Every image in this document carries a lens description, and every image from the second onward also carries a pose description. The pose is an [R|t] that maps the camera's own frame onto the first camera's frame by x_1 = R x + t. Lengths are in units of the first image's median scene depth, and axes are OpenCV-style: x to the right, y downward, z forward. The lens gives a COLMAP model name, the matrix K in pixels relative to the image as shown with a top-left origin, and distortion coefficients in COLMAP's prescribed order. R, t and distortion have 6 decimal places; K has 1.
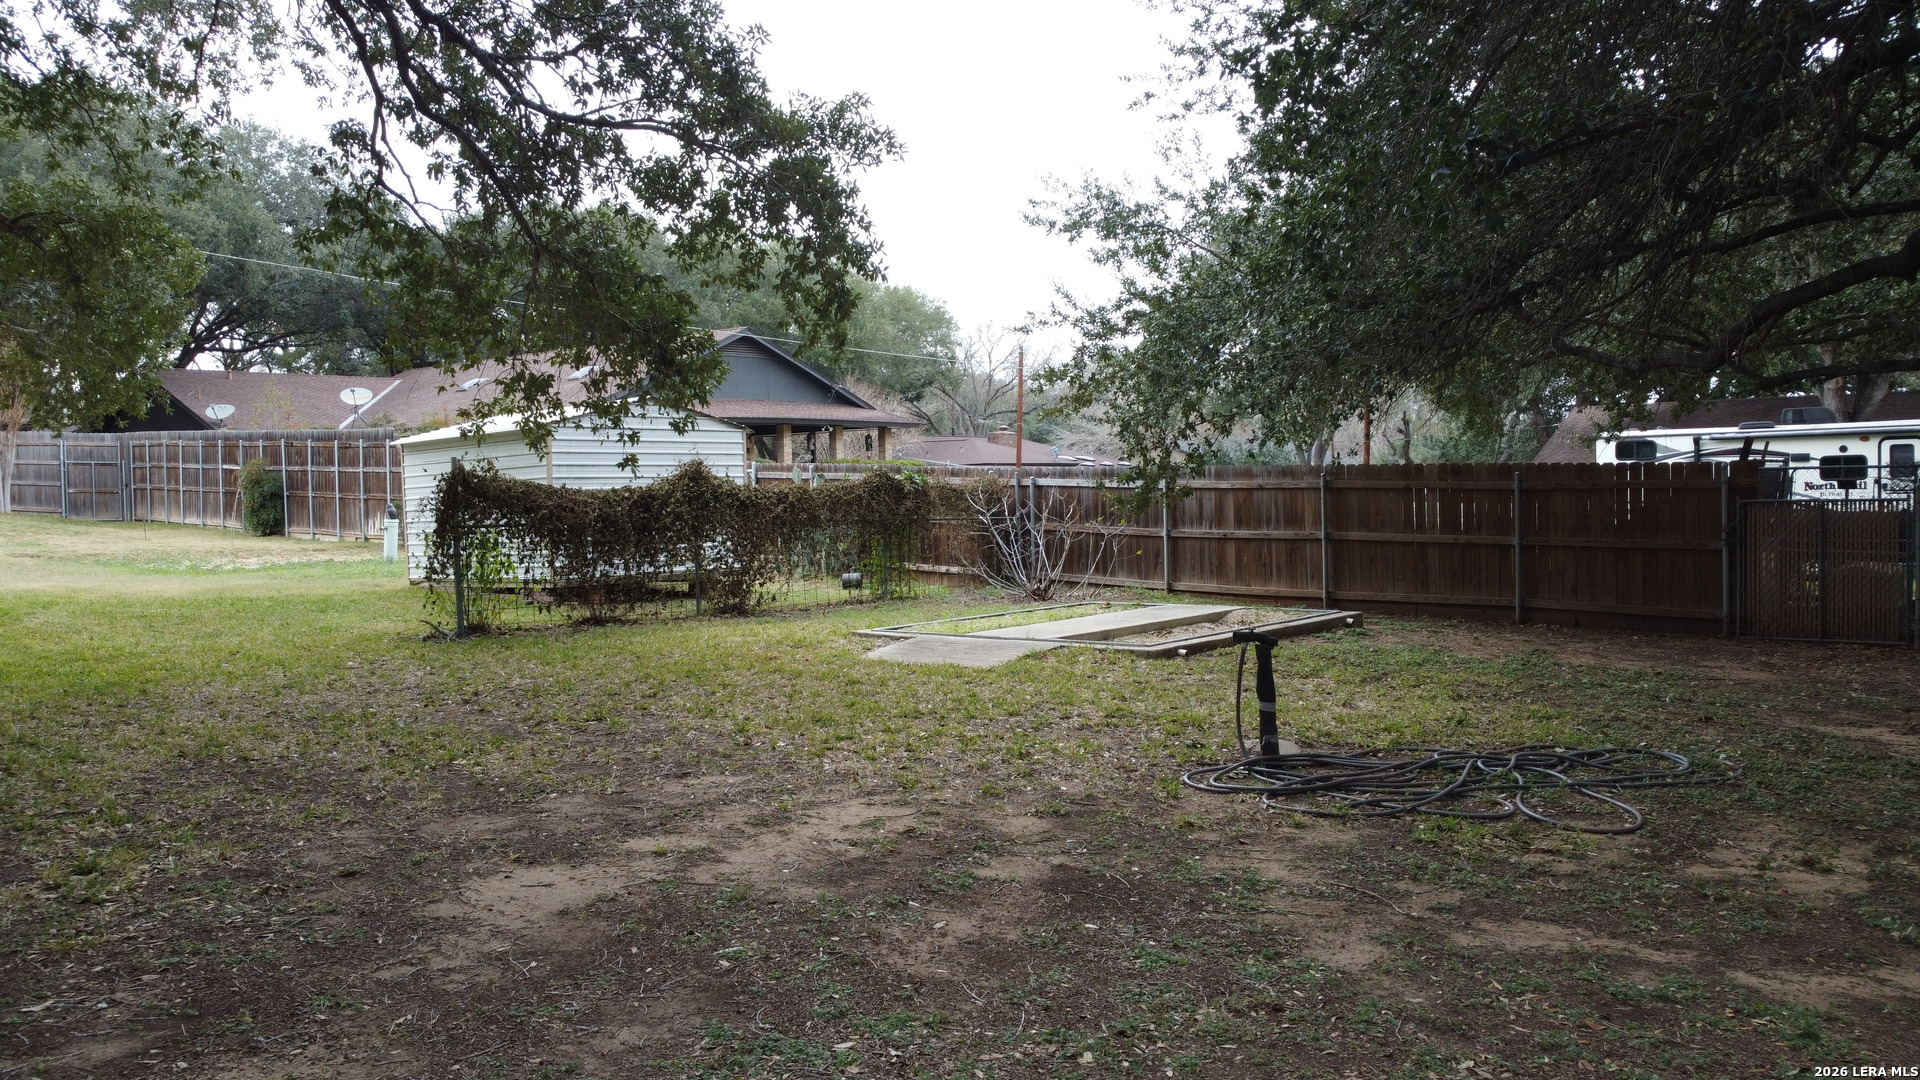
lens RADIAL K [[1453.4, 0, 962.7], [0, 1453.4, 541.9], [0, 0, 1]] dist [-0.000371, -0.009449]
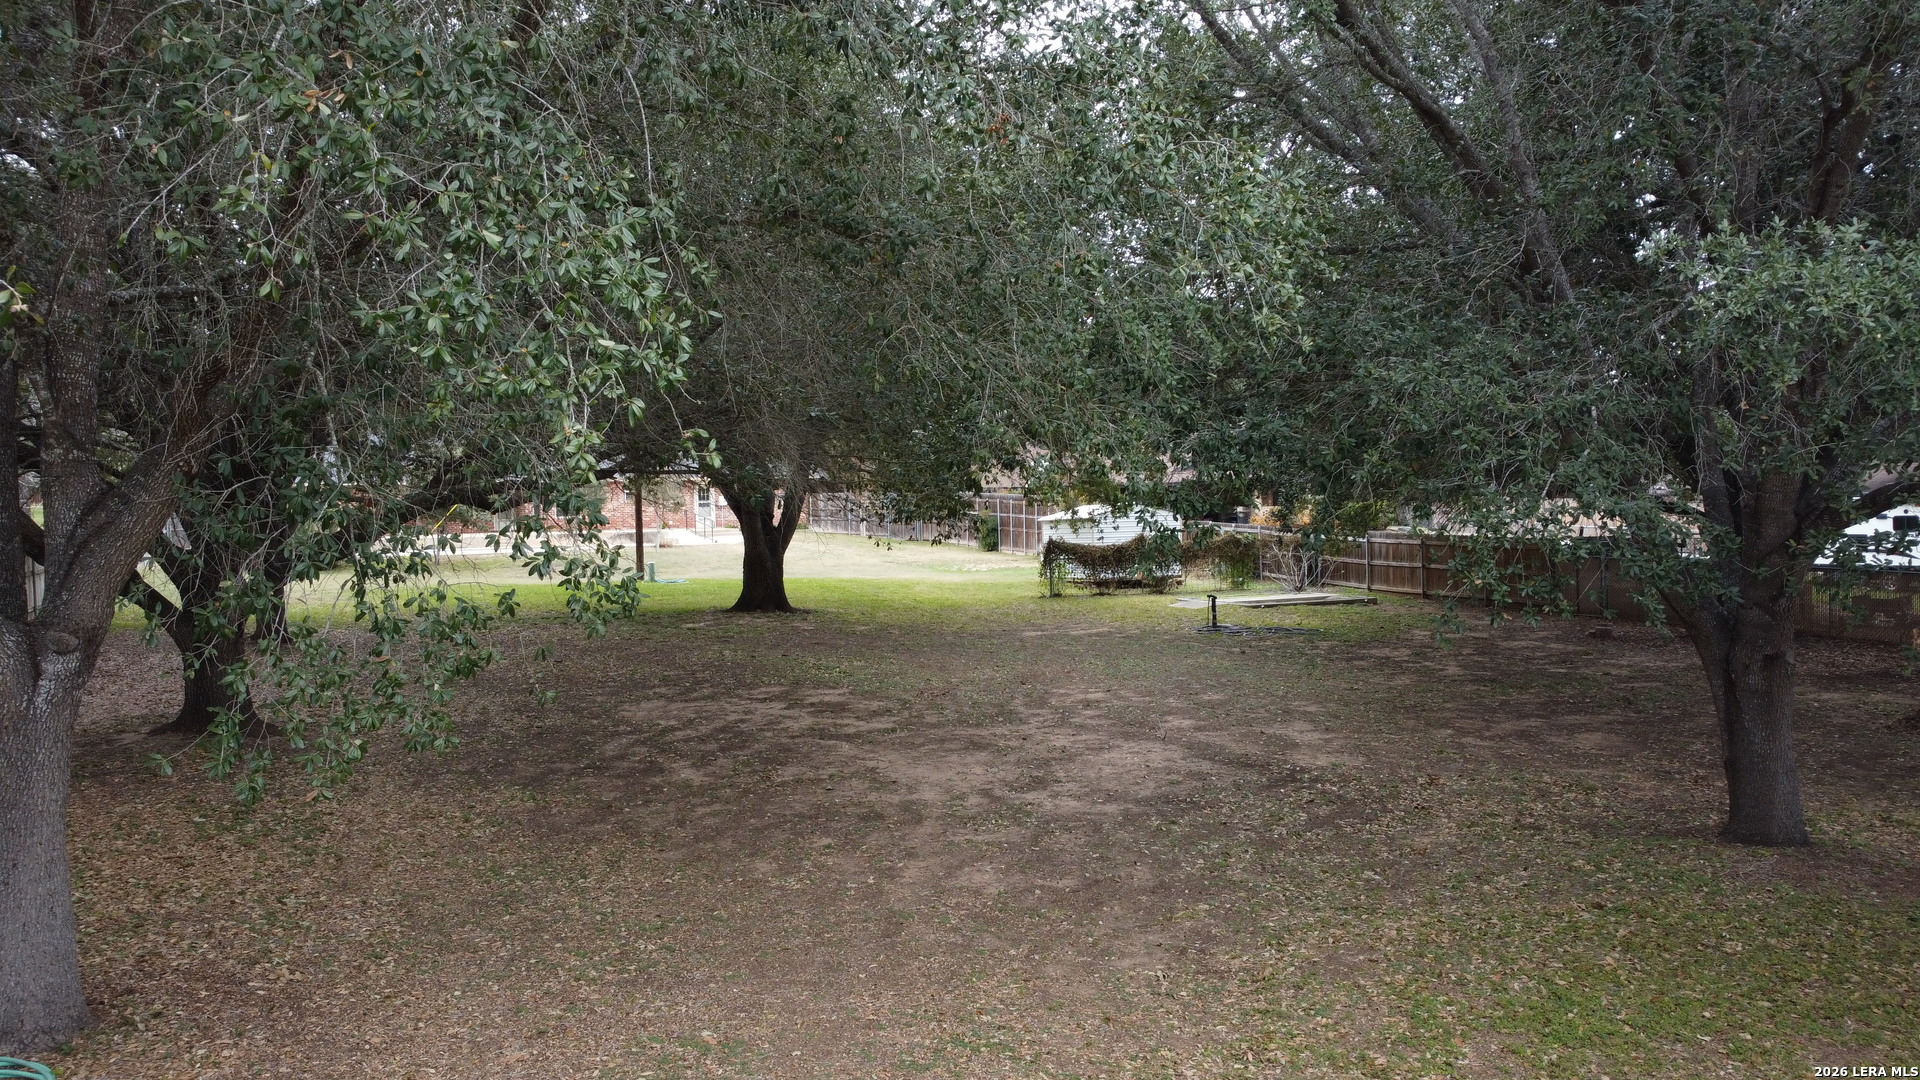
lens RADIAL K [[1453.4, 0, 945.8], [0, 1453.4, 536.9], [0, 0, 1]] dist [-0.000371, -0.009449]
pose [[0.888915, 0.007775, -0.458006, 0.398695], [-0.009110, 0.999958, -0.000705, -0.025904], [0.457981, 0.004799, 0.888949, -0.839141]]
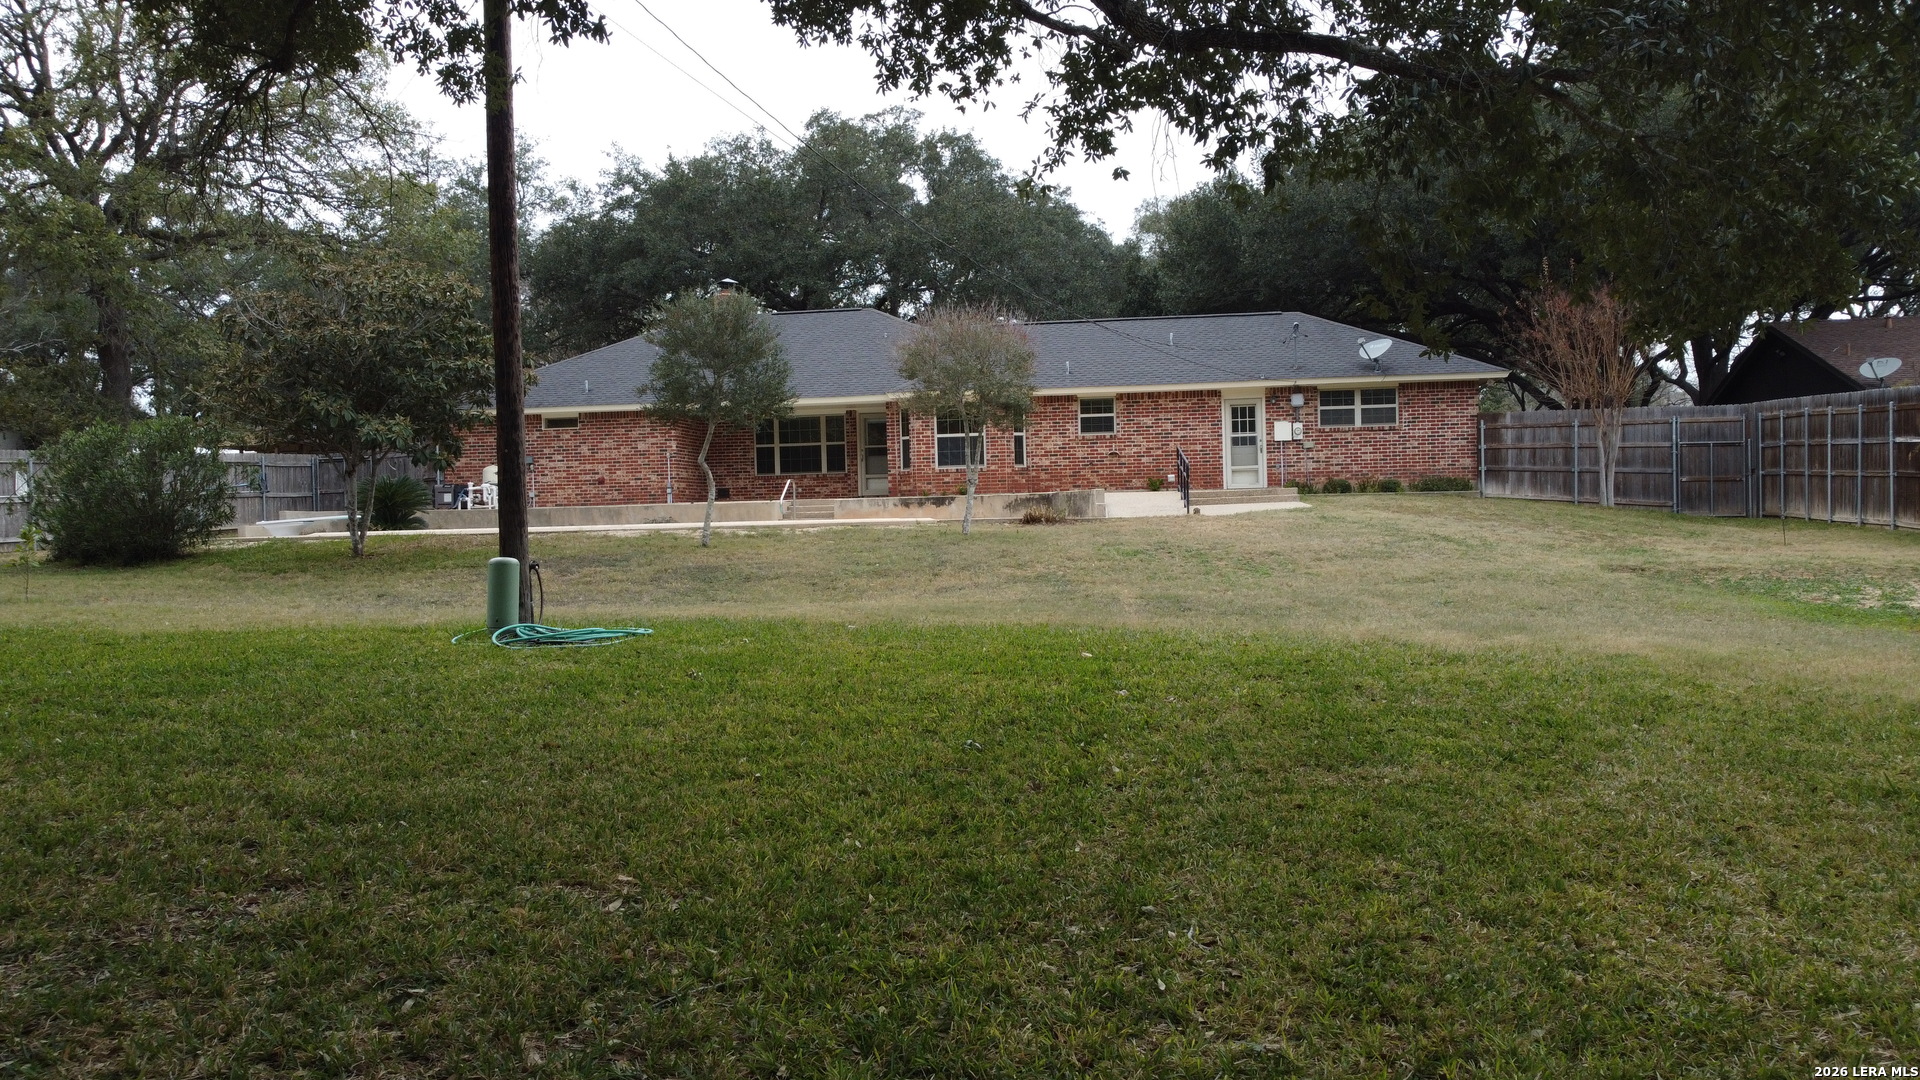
lens RADIAL K [[1453.4, 0, 964.0], [0, 1453.4, 542.3], [0, 0, 1]] dist [-0.000371, -0.009449]
pose [[0.534001, 0.019177, -0.845267, -0.213918], [-0.013543, 0.999808, 0.014127, -0.008973], [0.845376, 0.003904, 0.534158, 0.339807]]
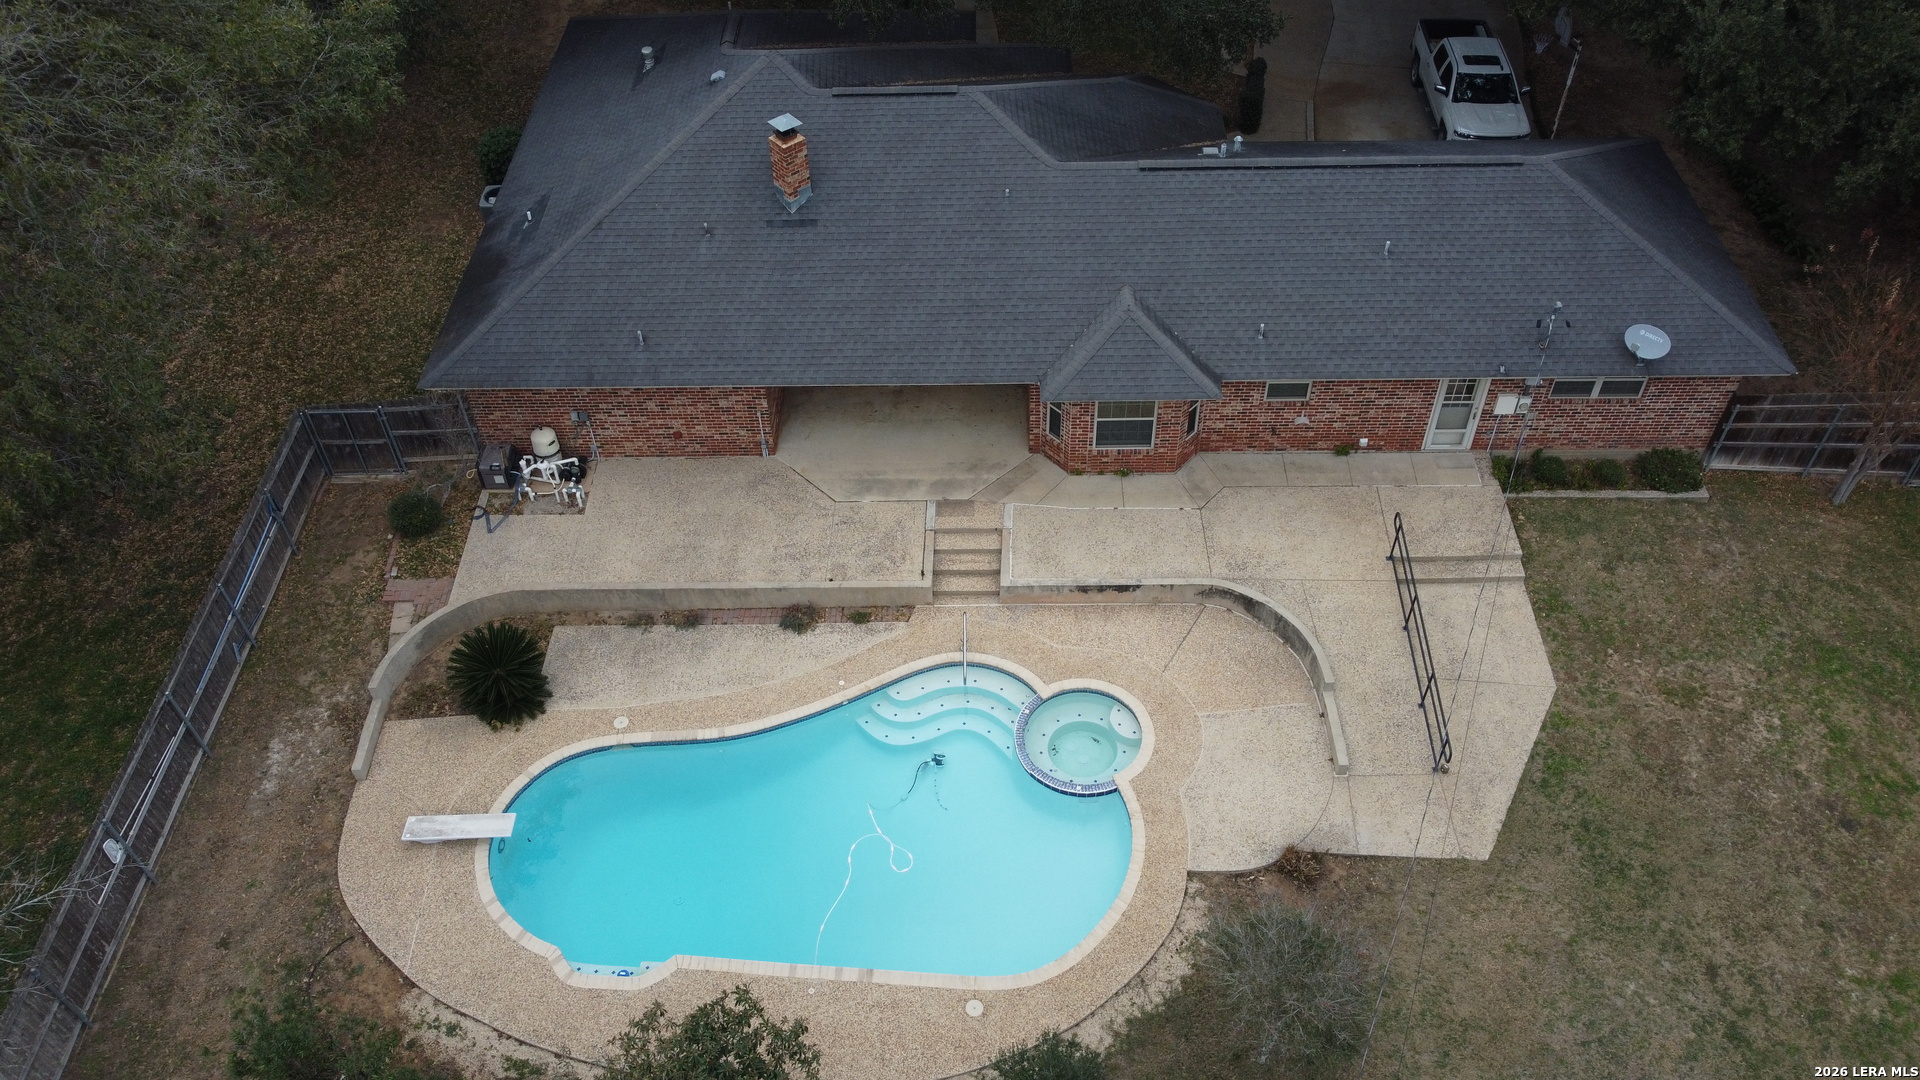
lens RADIAL K [[1453.4, 0, 962.1], [0, 1453.4, 544.0], [0, 0, 1]] dist [-0.000371, -0.009449]
pose [[0.616735, 0.576447, -0.536047, -0.717229], [-0.020459, 0.692488, 0.721140, -0.733660], [0.786905, -0.433785, 0.438875, 0.416452]]
